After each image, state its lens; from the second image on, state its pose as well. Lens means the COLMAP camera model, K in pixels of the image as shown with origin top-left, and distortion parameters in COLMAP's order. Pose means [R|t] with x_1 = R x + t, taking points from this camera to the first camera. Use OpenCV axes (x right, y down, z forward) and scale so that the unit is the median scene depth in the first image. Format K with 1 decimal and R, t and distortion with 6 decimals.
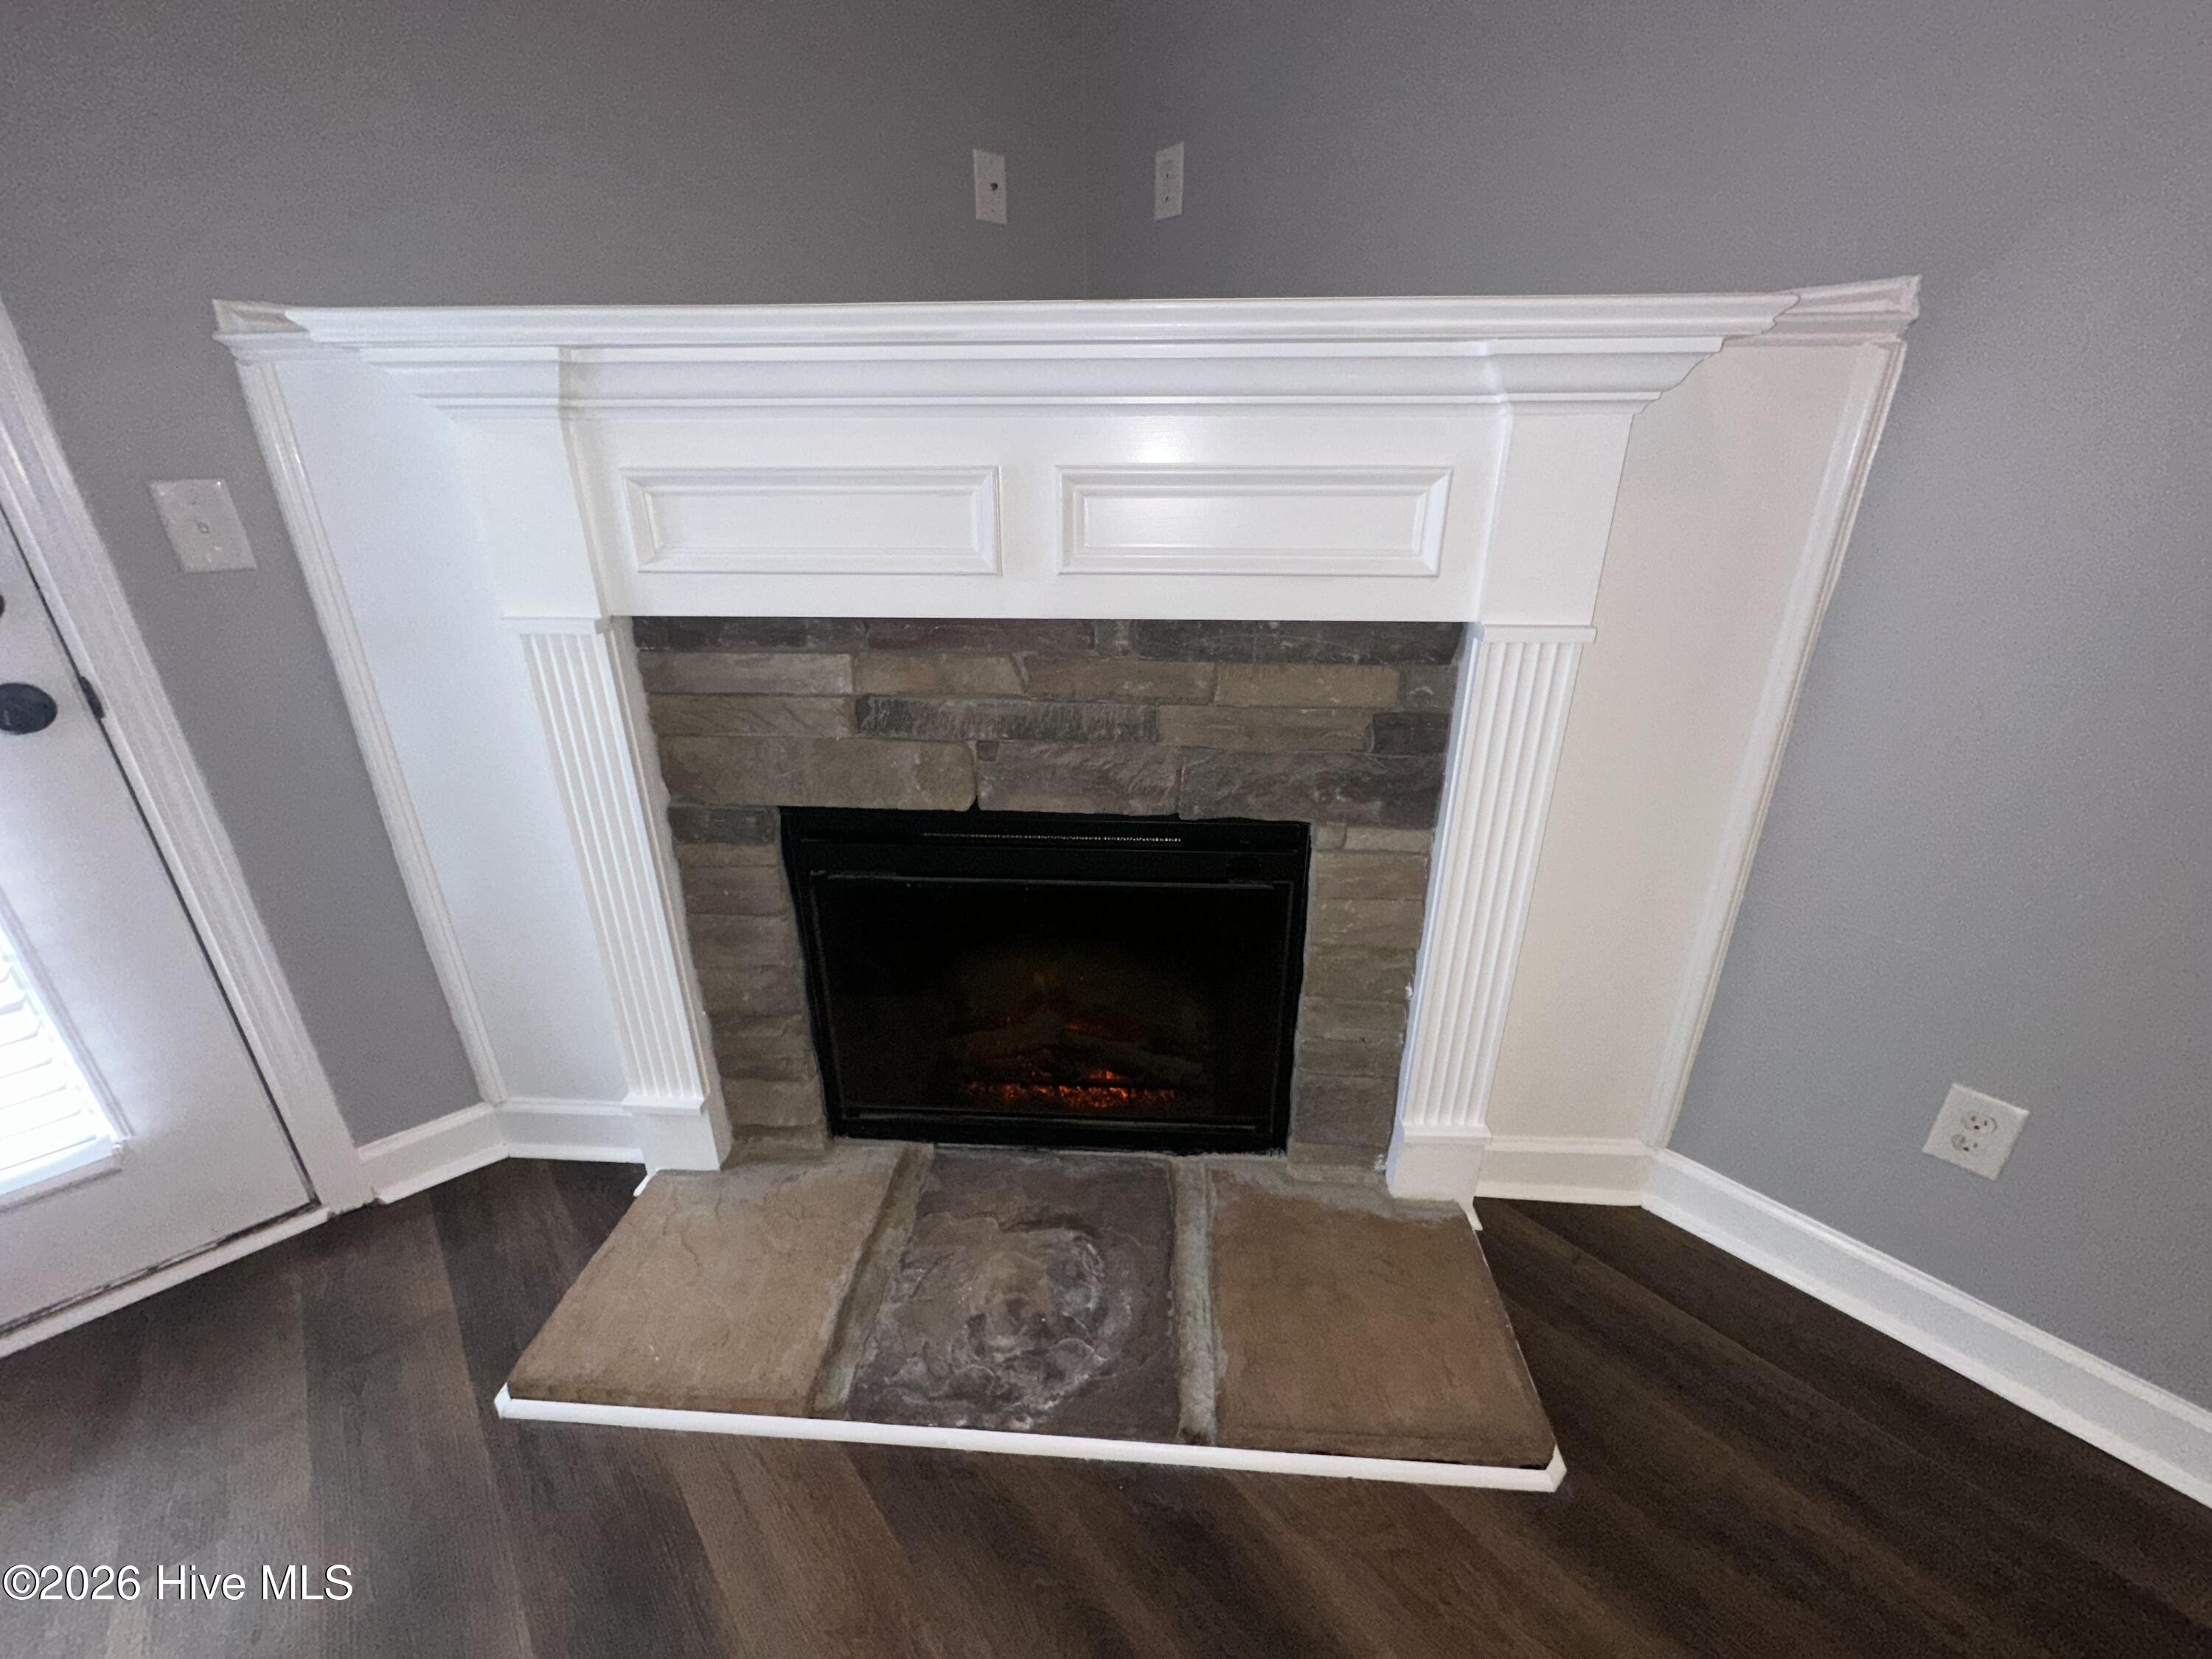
lens RADIAL K [[886.7, 0, 1106.3], [0, 886.7, 834.6], [0, 0, 1]] dist [-0.004339, 0.001275]
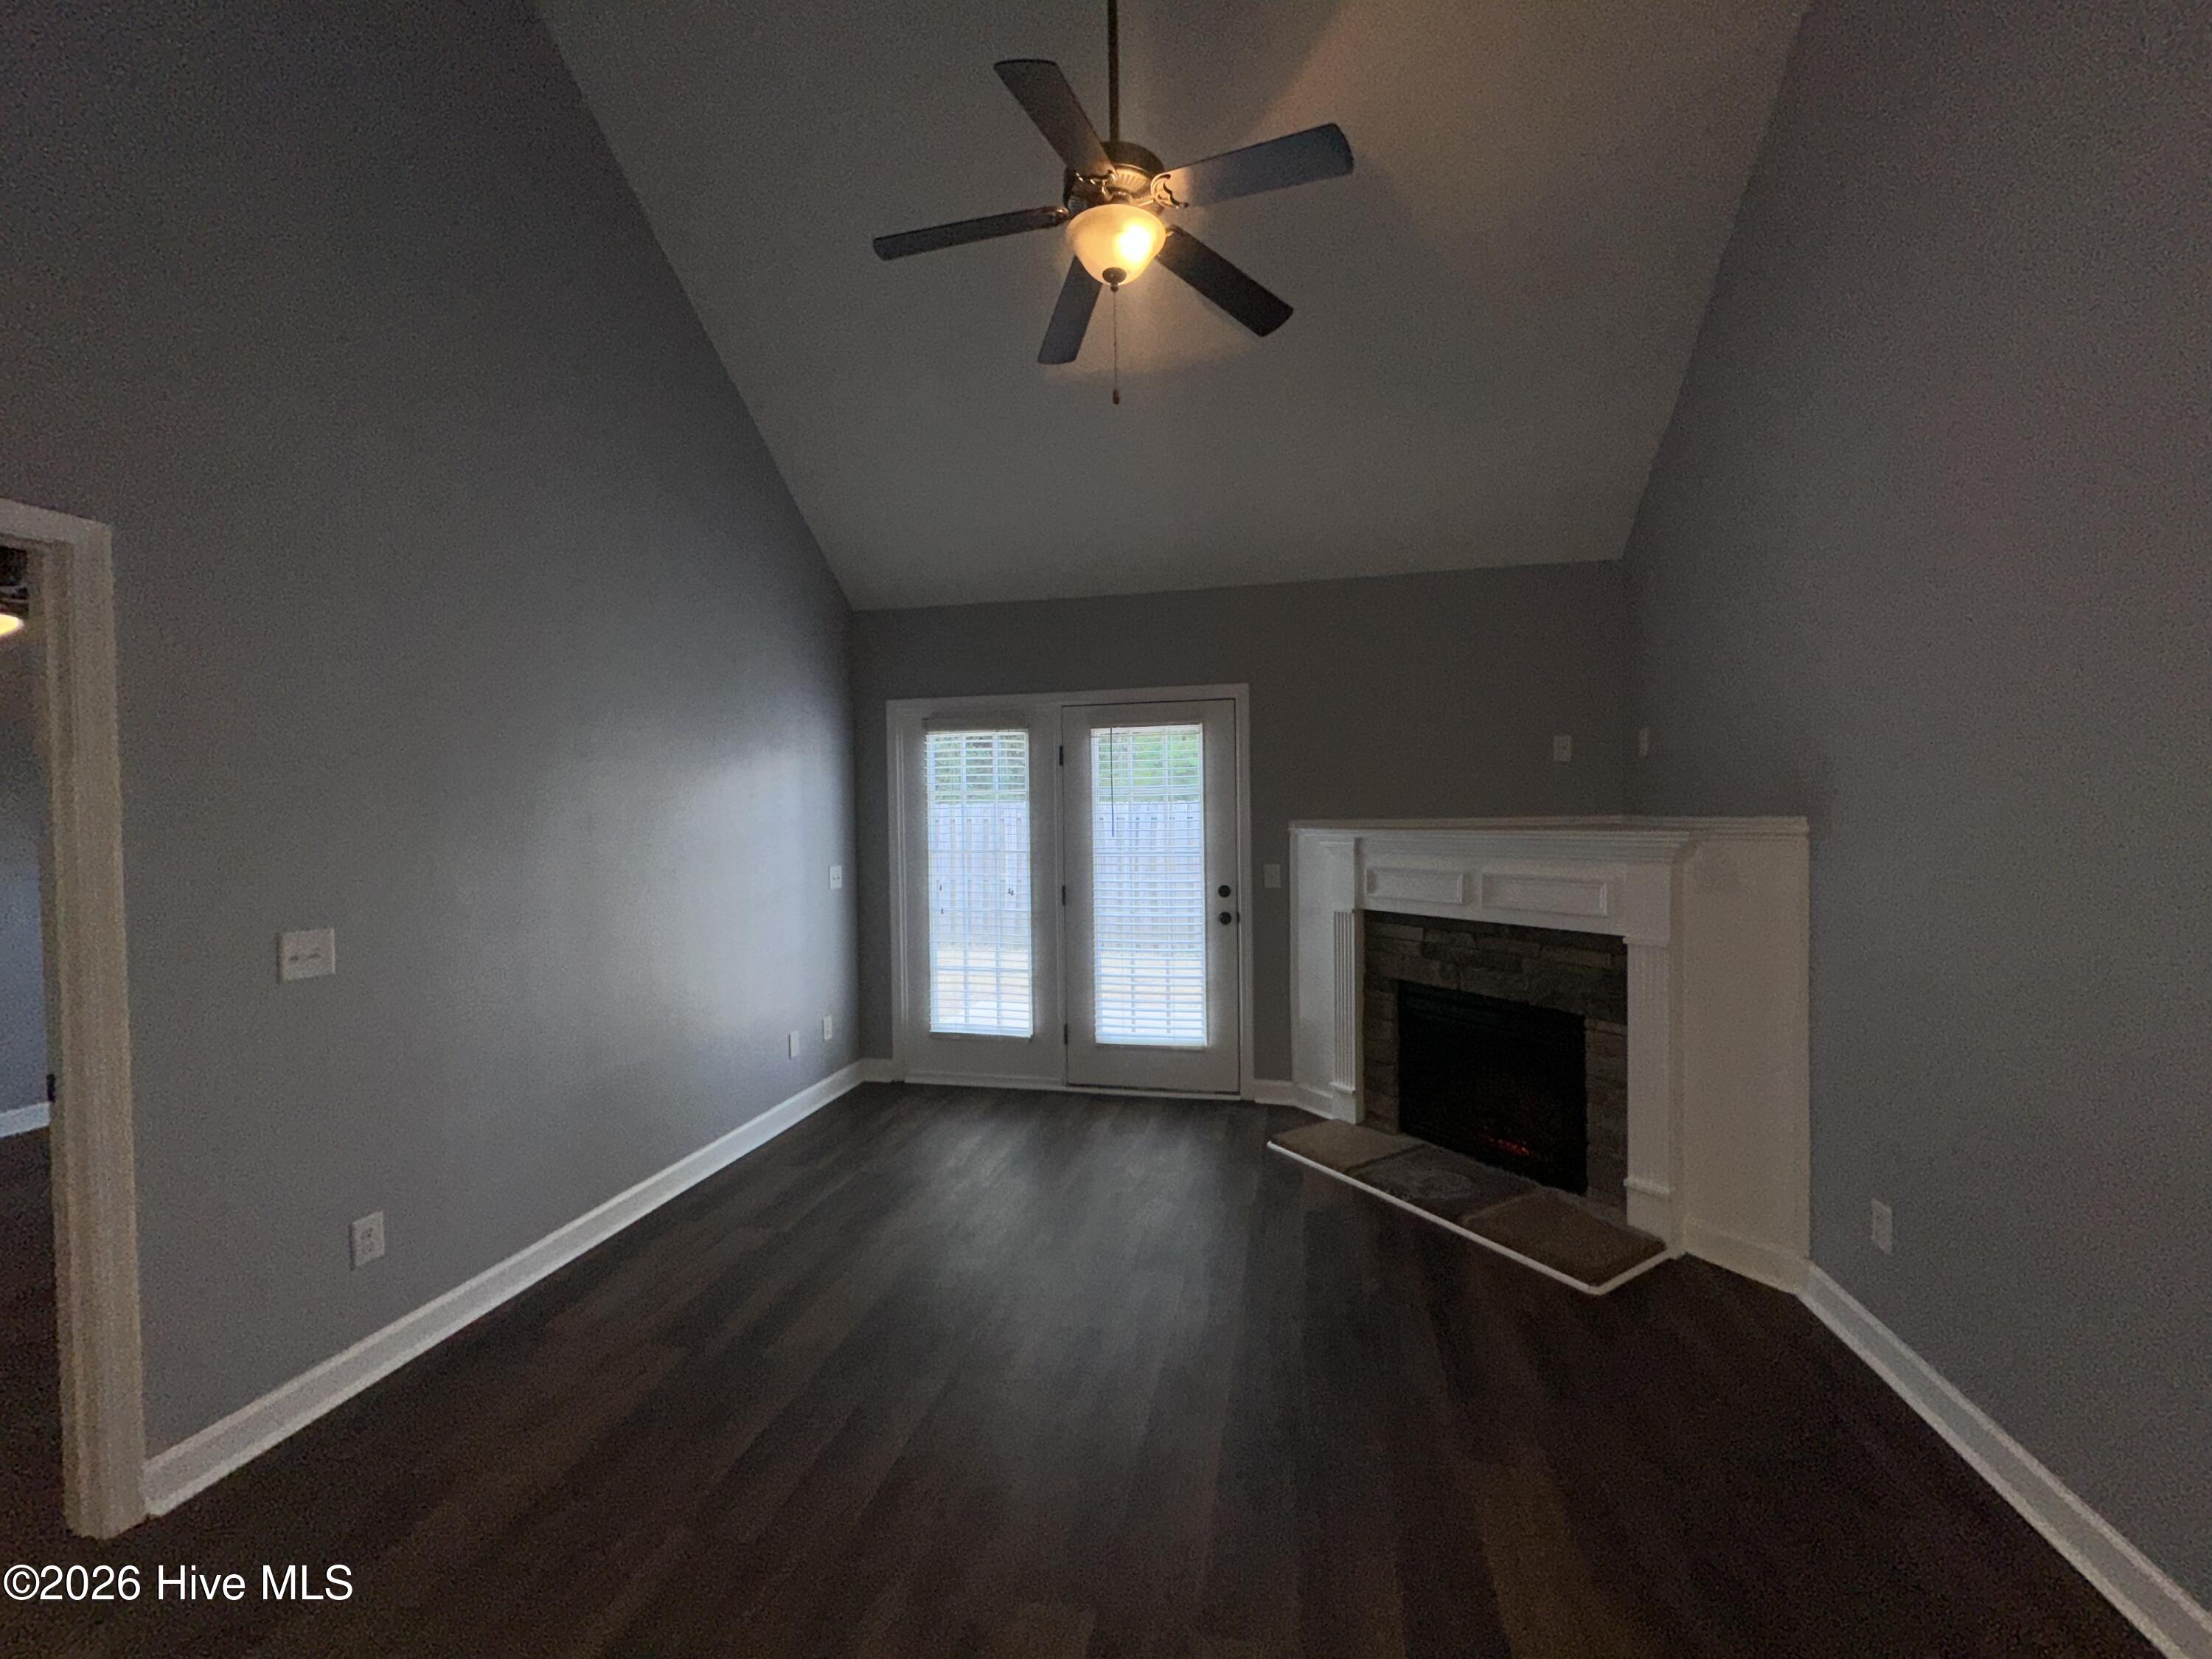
lens RADIAL K [[886.7, 0, 1110.3], [0, 886.7, 838.0], [0, 0, 1]] dist [-0.004339, 0.001275]
pose [[0.585755, 0.013564, -0.810374, 1.424009], [-0.298020, 0.933417, -0.199792, 0.397142], [0.753707, 0.358537, 0.550796, -1.446525]]
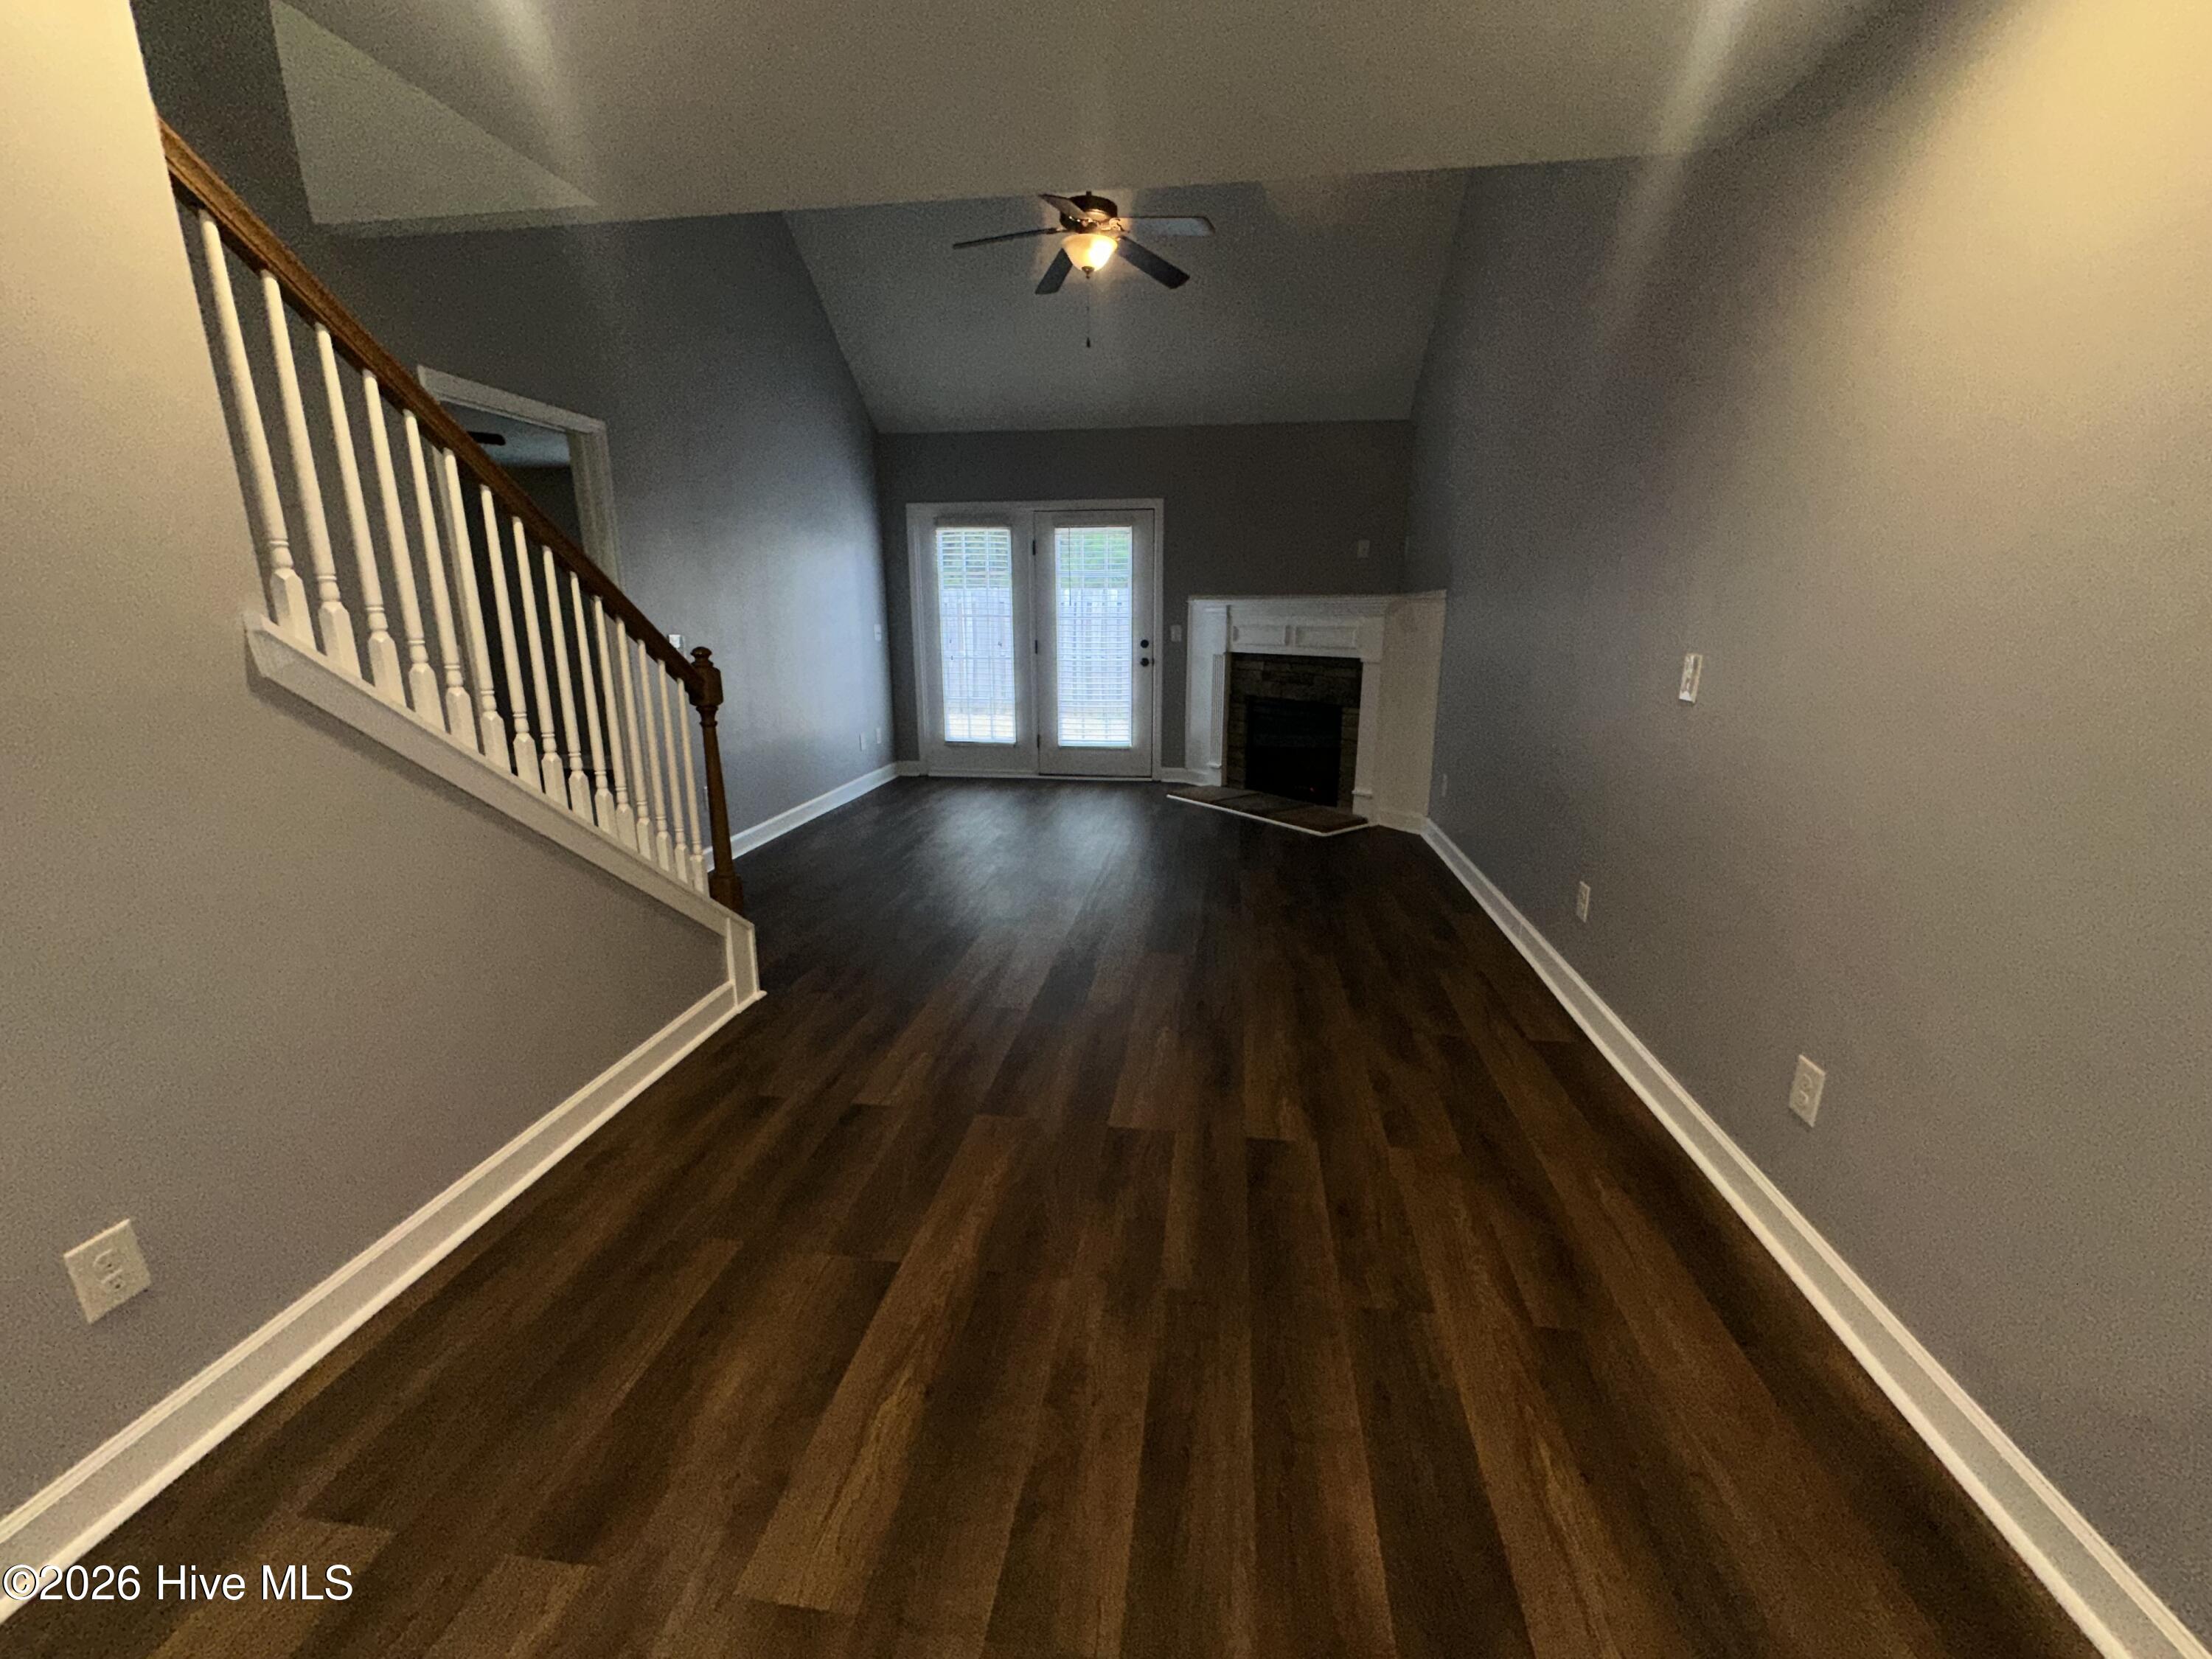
lens RADIAL K [[886.7, 0, 1110.3], [0, 886.7, 839.2], [0, 0, 1]] dist [-0.004339, 0.001275]
pose [[0.650993, 0.189284, -0.735105, 2.781327], [-0.291335, 0.956549, -0.011696, 0.977050], [0.700951, 0.221776, 0.677852, -2.533172]]
